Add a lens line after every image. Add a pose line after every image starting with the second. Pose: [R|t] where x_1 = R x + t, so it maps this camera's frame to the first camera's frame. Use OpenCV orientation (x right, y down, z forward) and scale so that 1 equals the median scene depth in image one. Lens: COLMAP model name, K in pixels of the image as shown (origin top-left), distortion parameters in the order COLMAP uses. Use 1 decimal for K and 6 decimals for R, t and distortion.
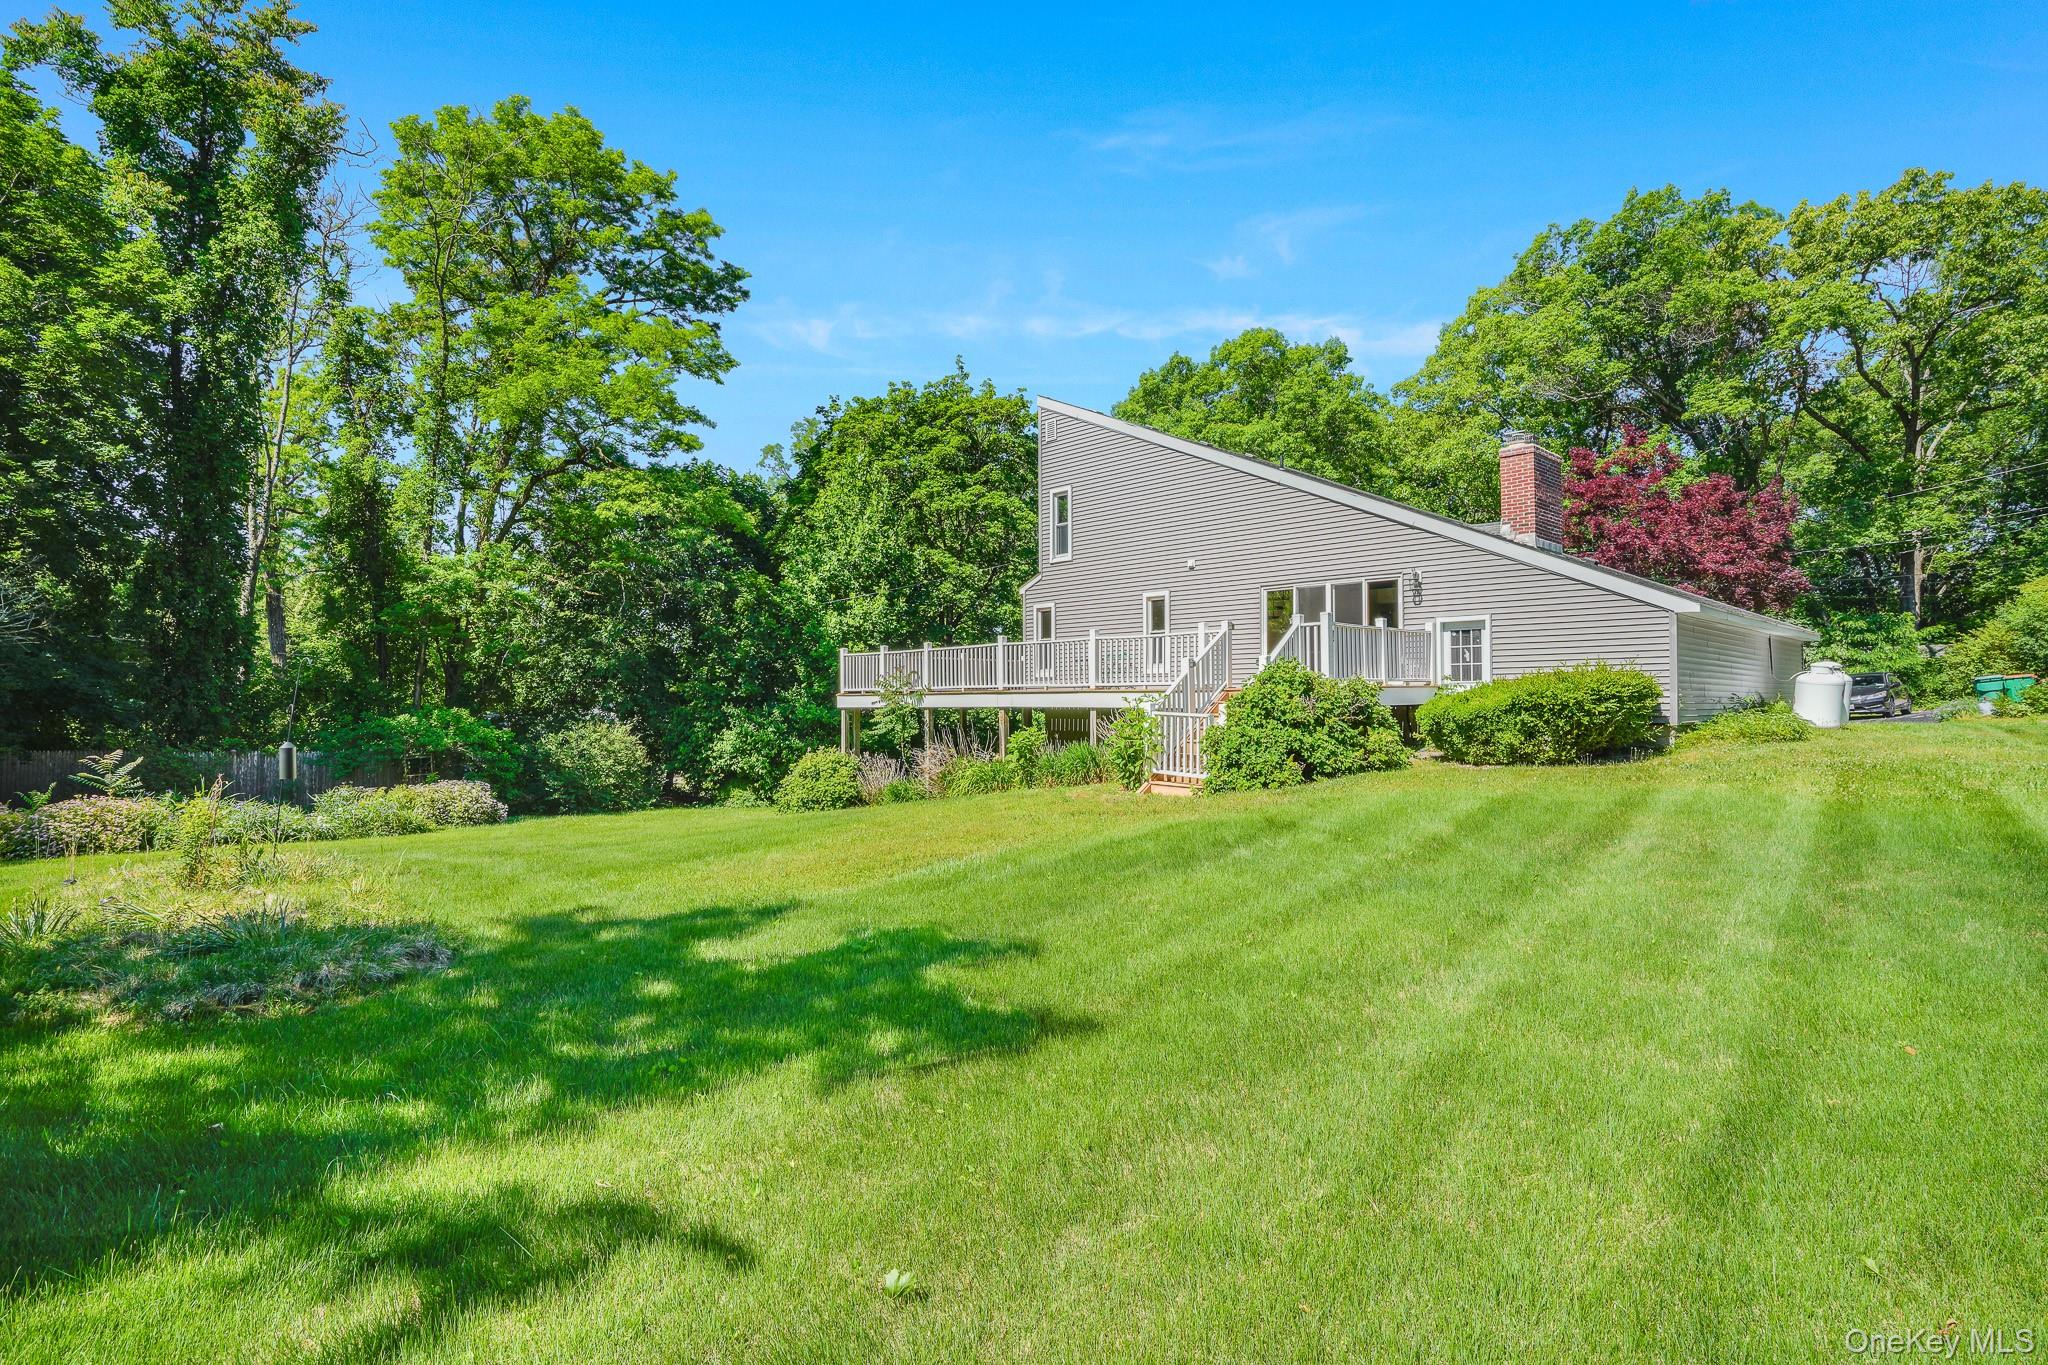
lens RADIAL K [[1034.1, 0, 1023.9], [0, 1034.1, 689.6], [0, 0, 1]] dist [-0.002081, 0.005277]
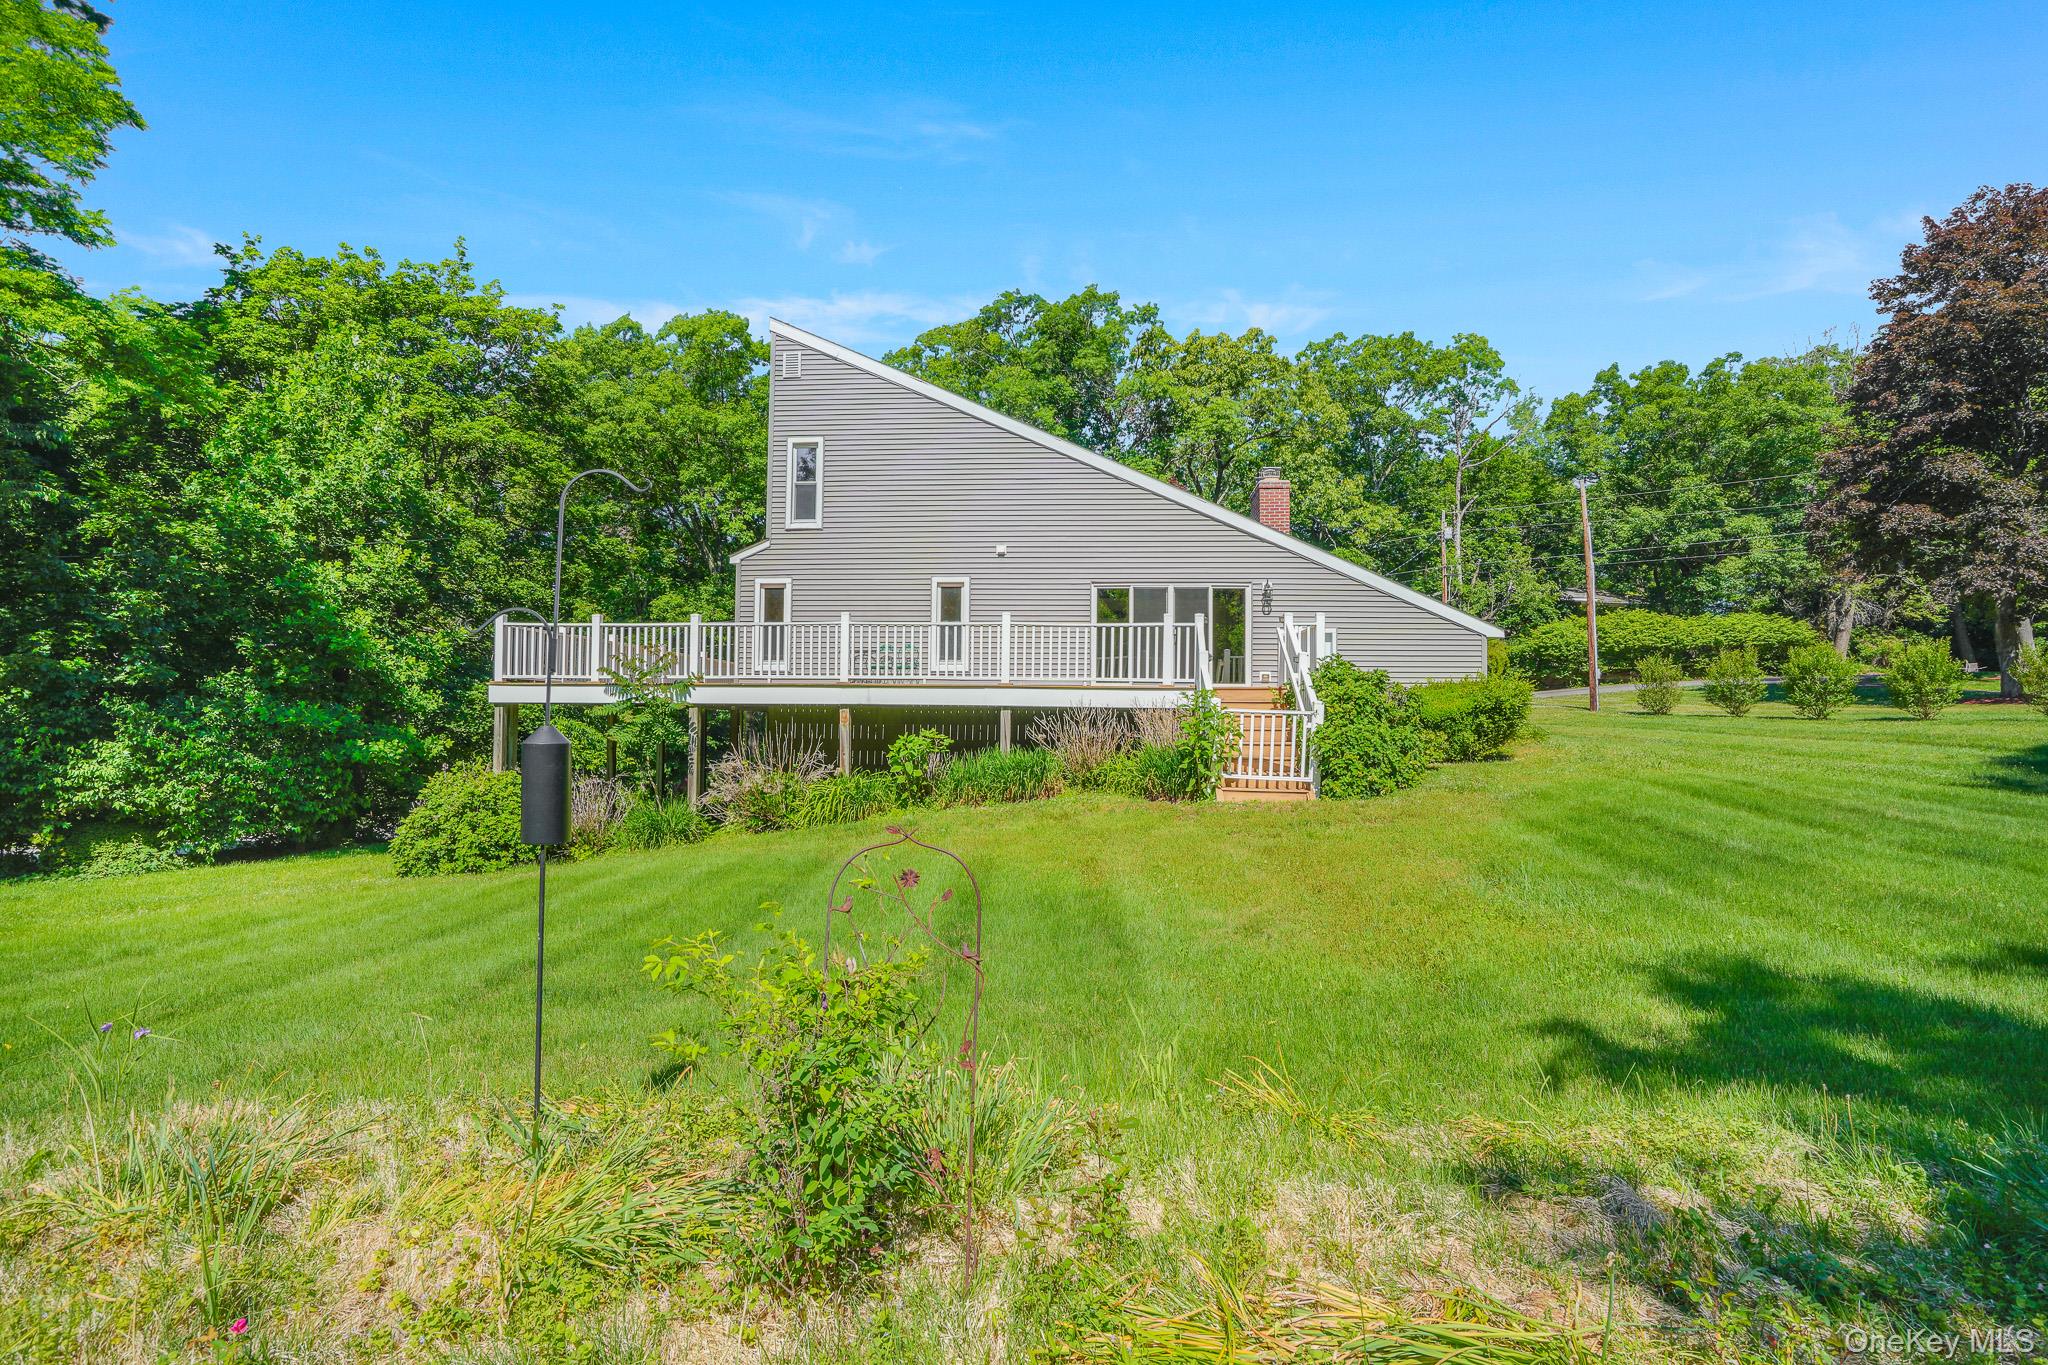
lens RADIAL K [[1034.1, 0, 1015.9], [0, 1034.1, 686.1], [0, 0, 1]] dist [-0.002081, 0.005277]
pose [[0.758714, 0.036829, 0.650382, -0.356990], [-0.020674, 0.999259, -0.032466, 0.021250], [-0.651096, 0.011186, 0.758913, 0.284627]]
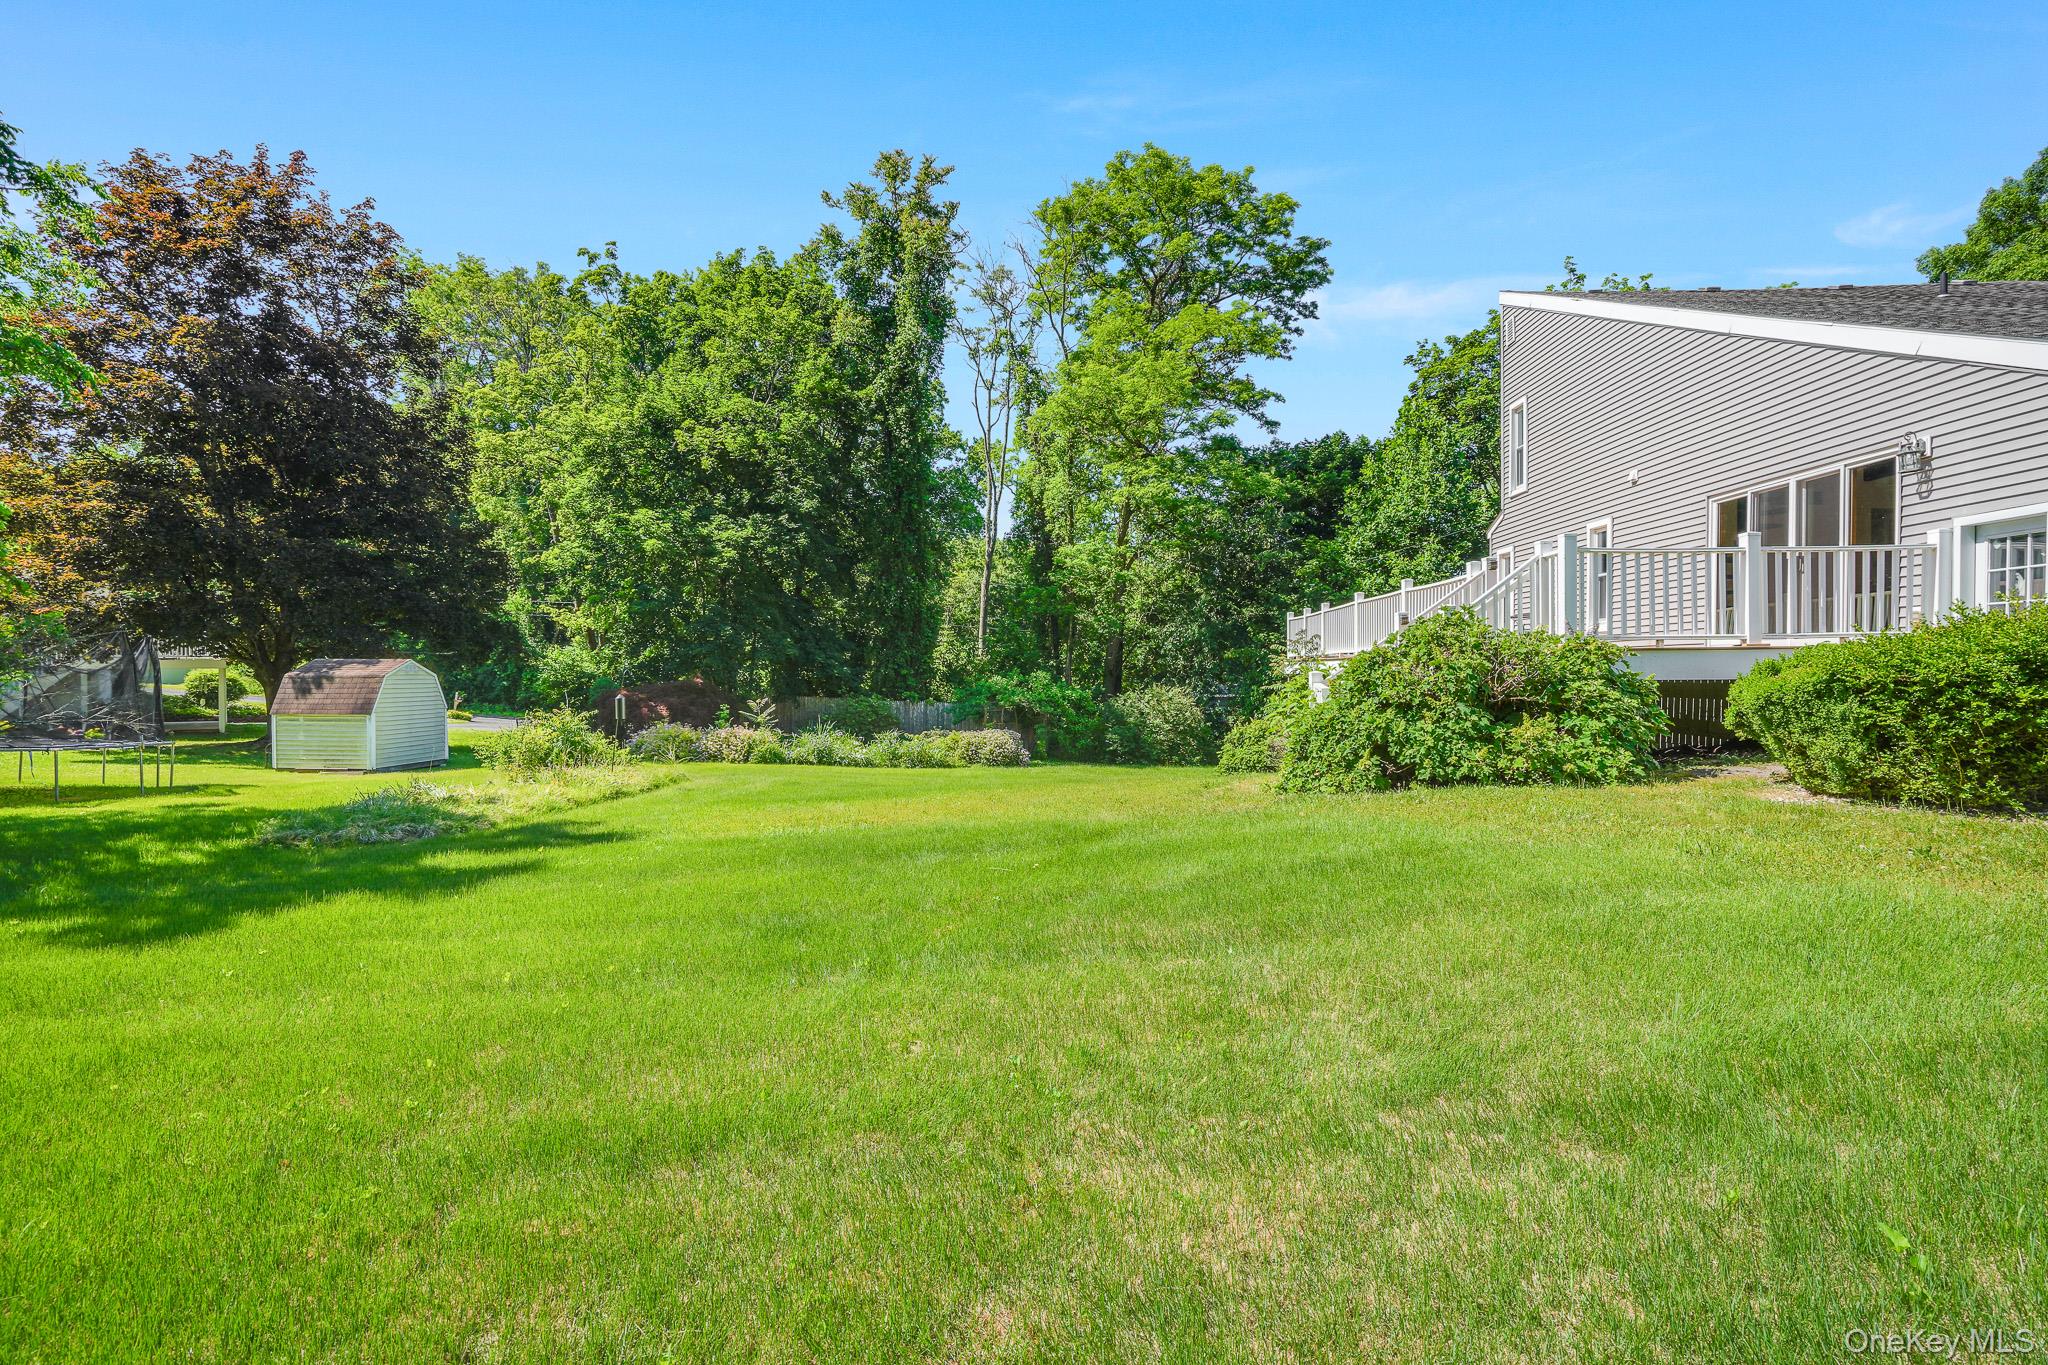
lens RADIAL K [[952.7, 0, 1031.5], [0, 952.7, 680.3], [0, 0, 1]] dist [-0.002194, -0.000090]
pose [[0.682155, 0.013890, -0.731075, 0.319161], [0.004803, 0.999713, 0.023476, 0.000540], [0.731191, -0.019526, 0.681893, 0.226538]]
